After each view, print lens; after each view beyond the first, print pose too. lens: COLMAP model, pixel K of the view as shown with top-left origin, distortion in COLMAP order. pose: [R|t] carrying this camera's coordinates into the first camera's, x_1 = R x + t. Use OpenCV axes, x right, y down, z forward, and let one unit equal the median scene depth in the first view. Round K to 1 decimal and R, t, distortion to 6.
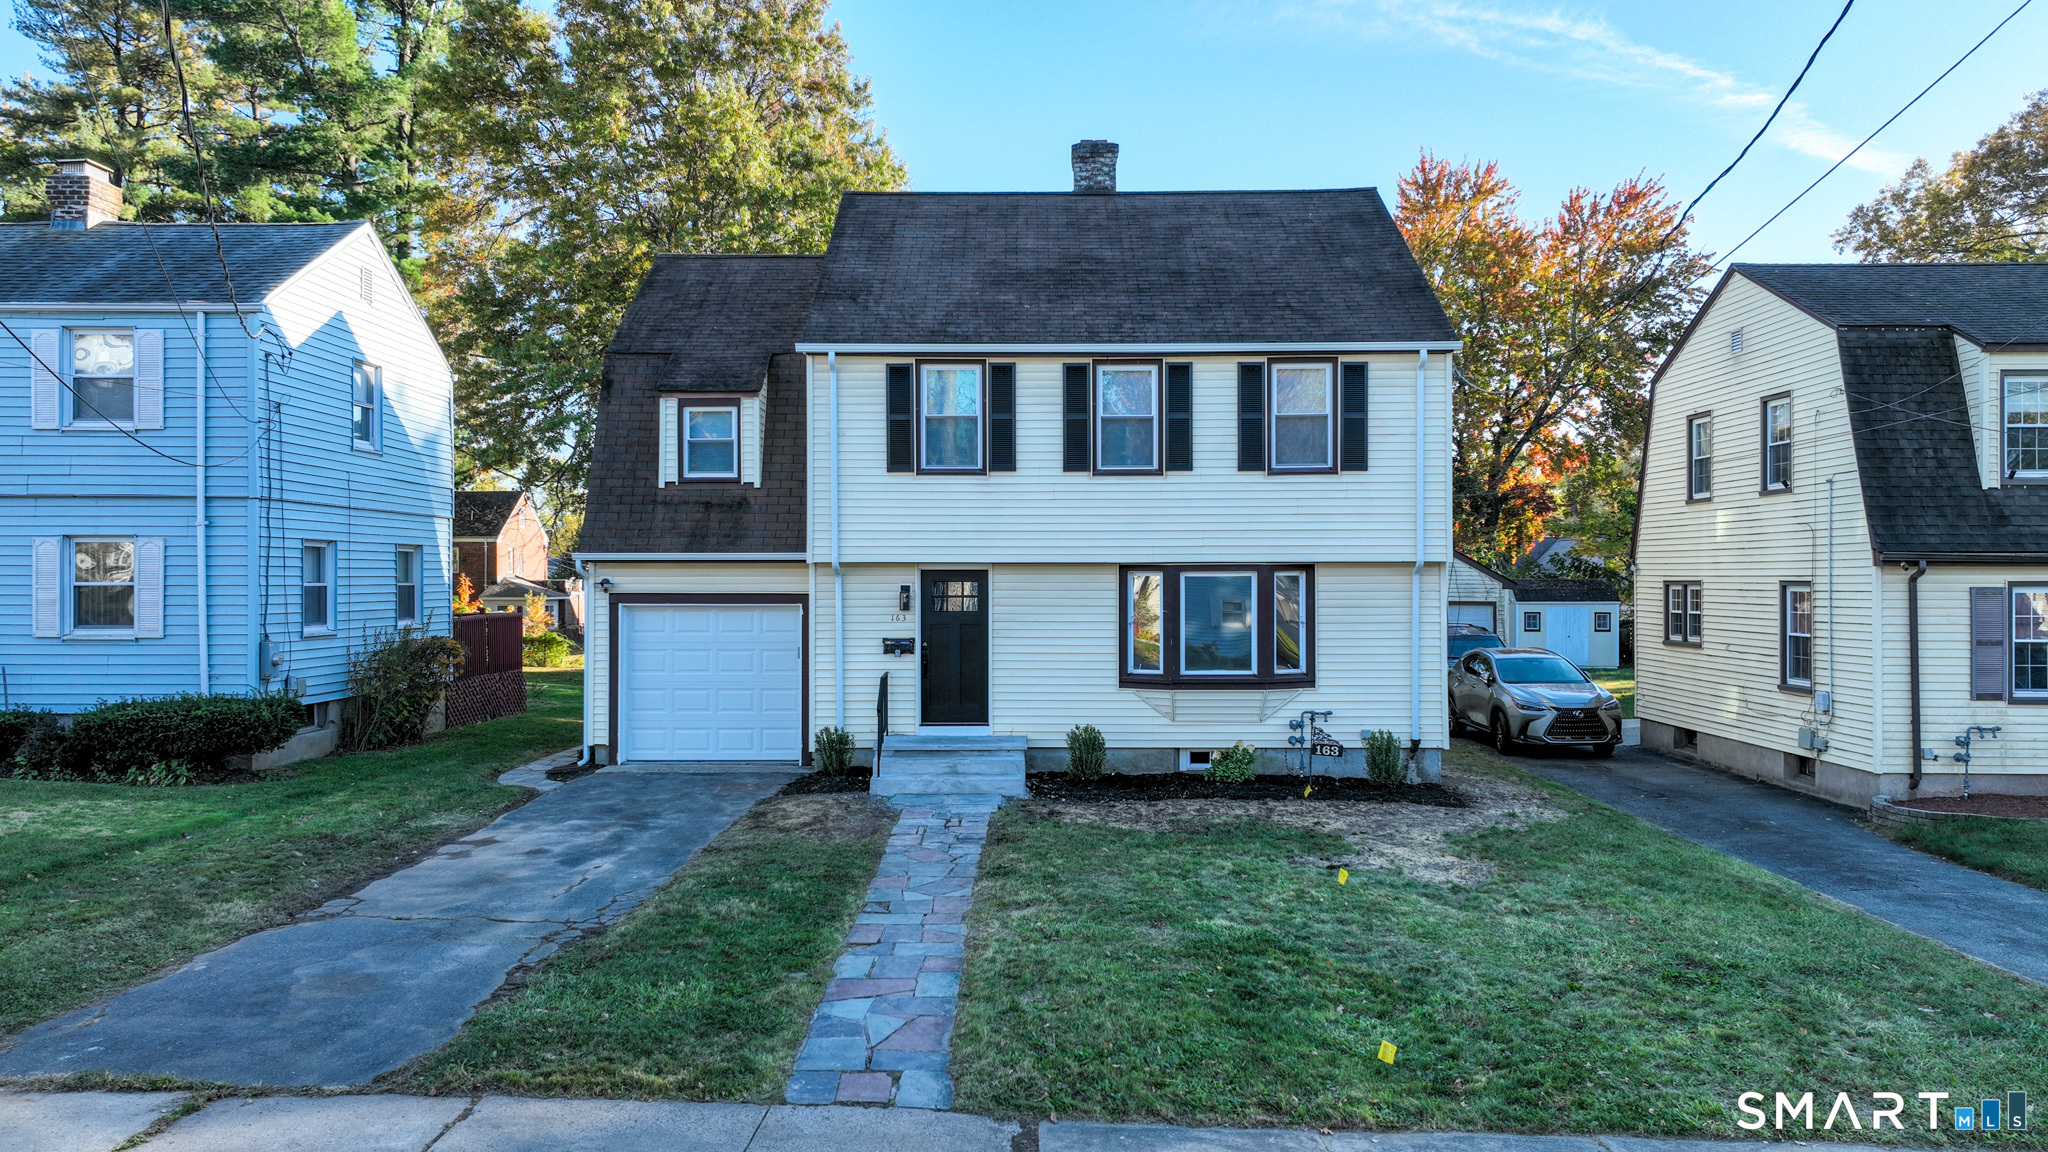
lens RADIAL K [[1435.5, 0, 1024.0], [0, 1435.5, 576.0], [0, 0, 1]] dist [-0.000131, -0.004562]
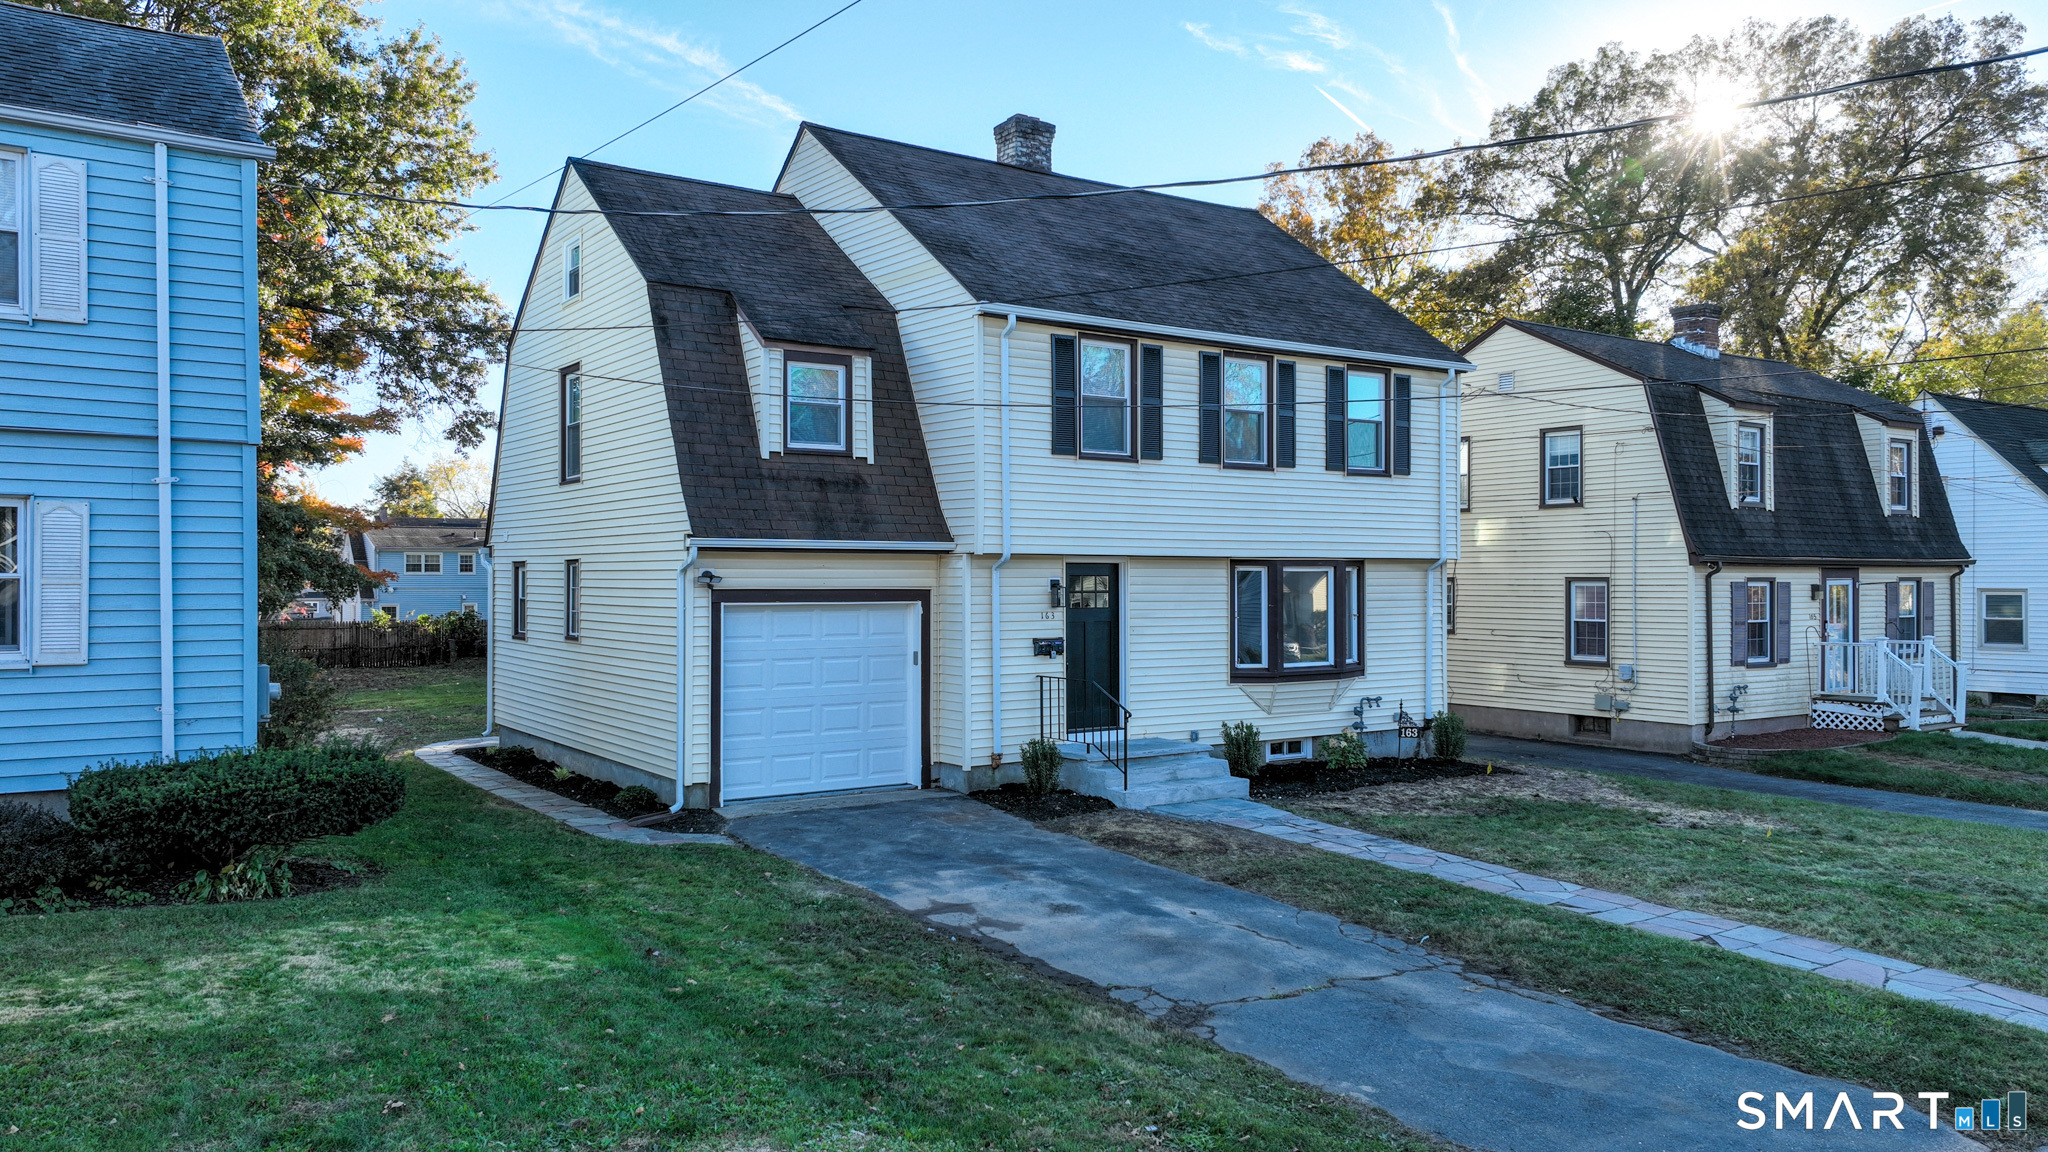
lens RADIAL K [[1435.5, 0, 1024.0], [0, 1435.5, 576.0], [0, 0, 1]] dist [-0.000131, -0.004562]
pose [[0.820811, 0.002538, 0.571195, -0.597758], [-0.001821, 0.999997, -0.001826, 0.005606], [-0.571198, 0.000459, 0.820812, 0.258310]]
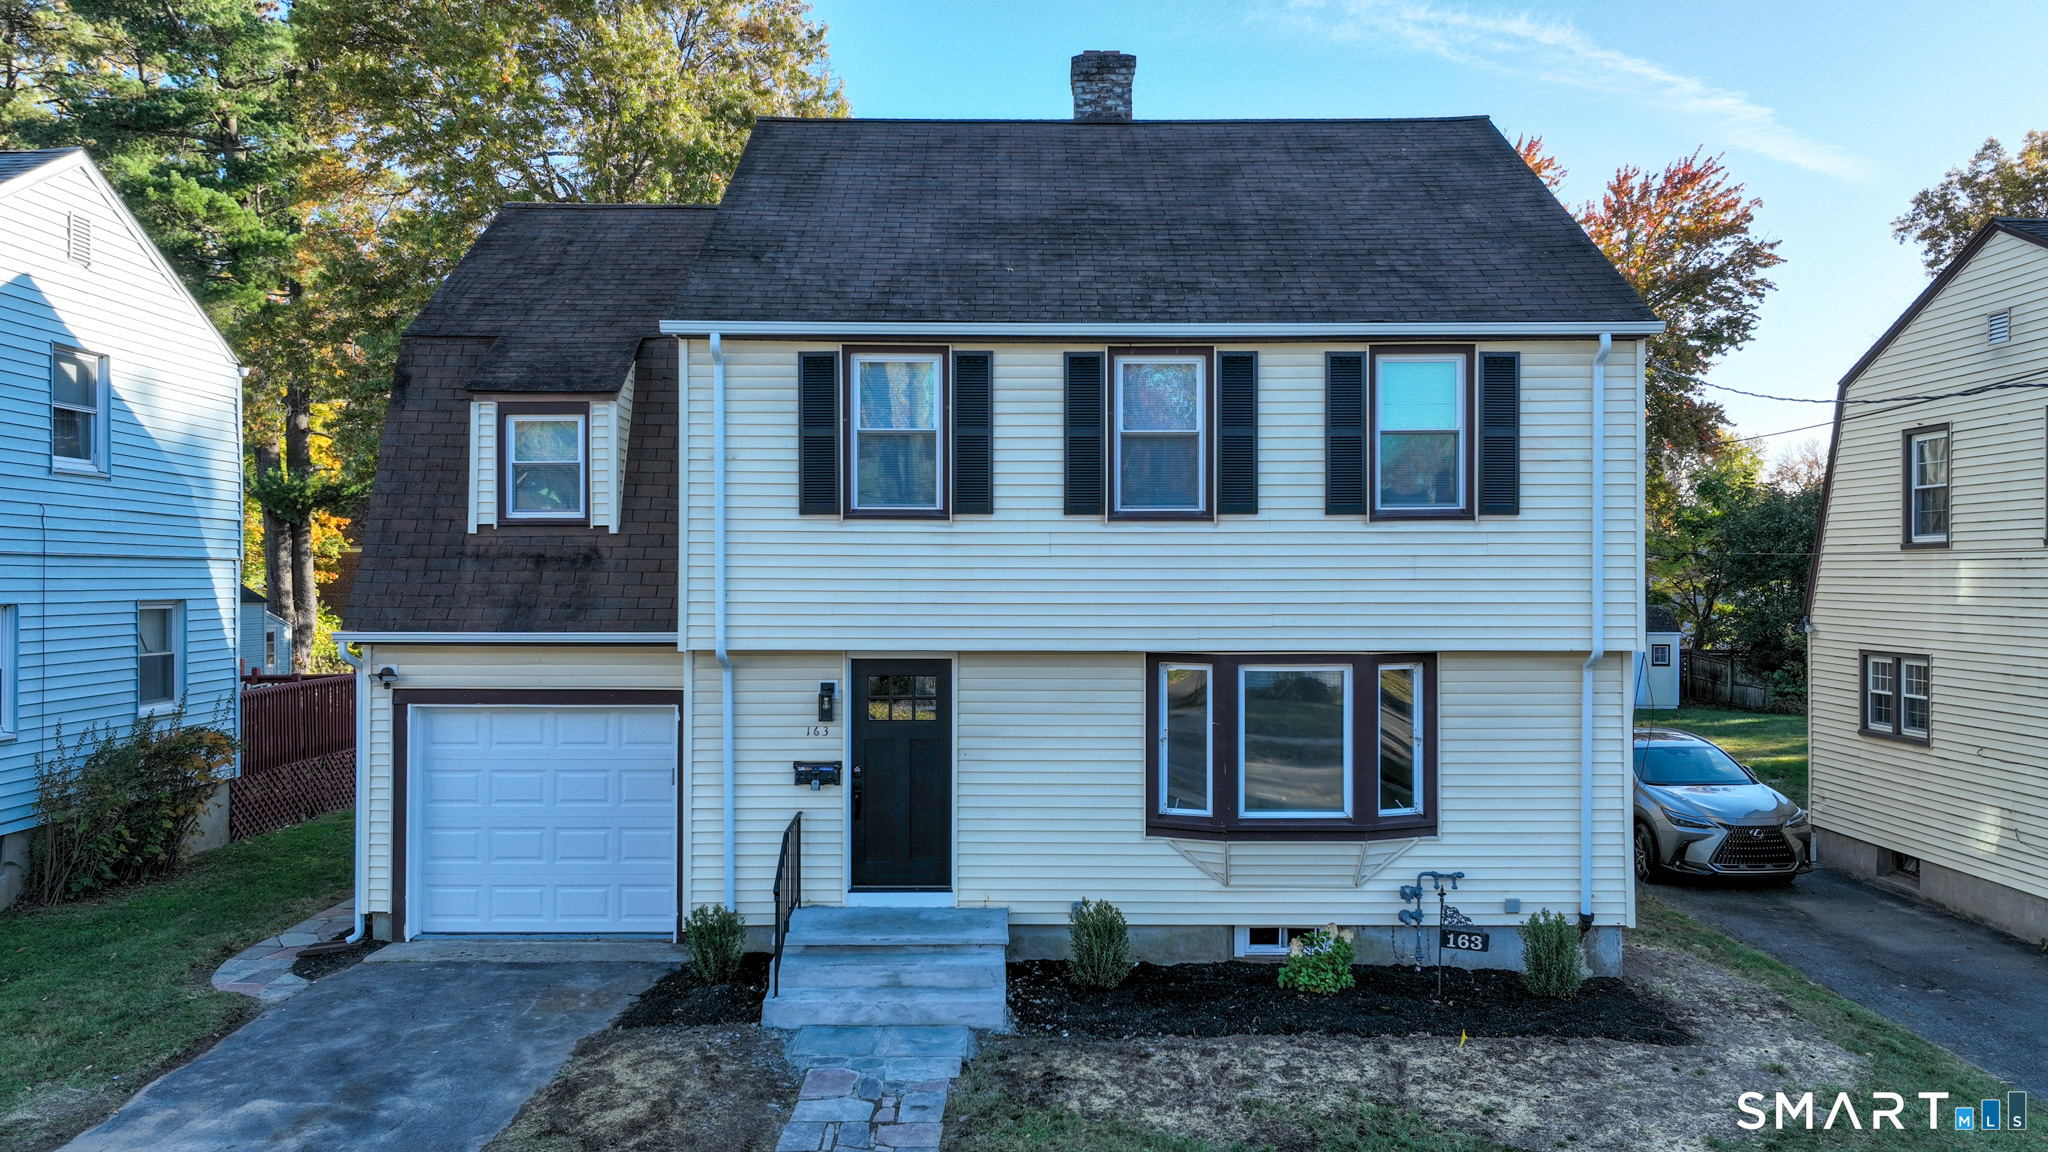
lens RADIAL K [[1423.7, 0, 1021.3], [0, 1423.7, 569.8], [0, 0, 1]] dist [0.003517, 0.003295]
pose [[0.999931, 0.002576, 0.011482, -0.000044], [-0.002542, 0.999992, -0.002976, -0.043158], [-0.011489, 0.002946, 0.999930, 0.324130]]
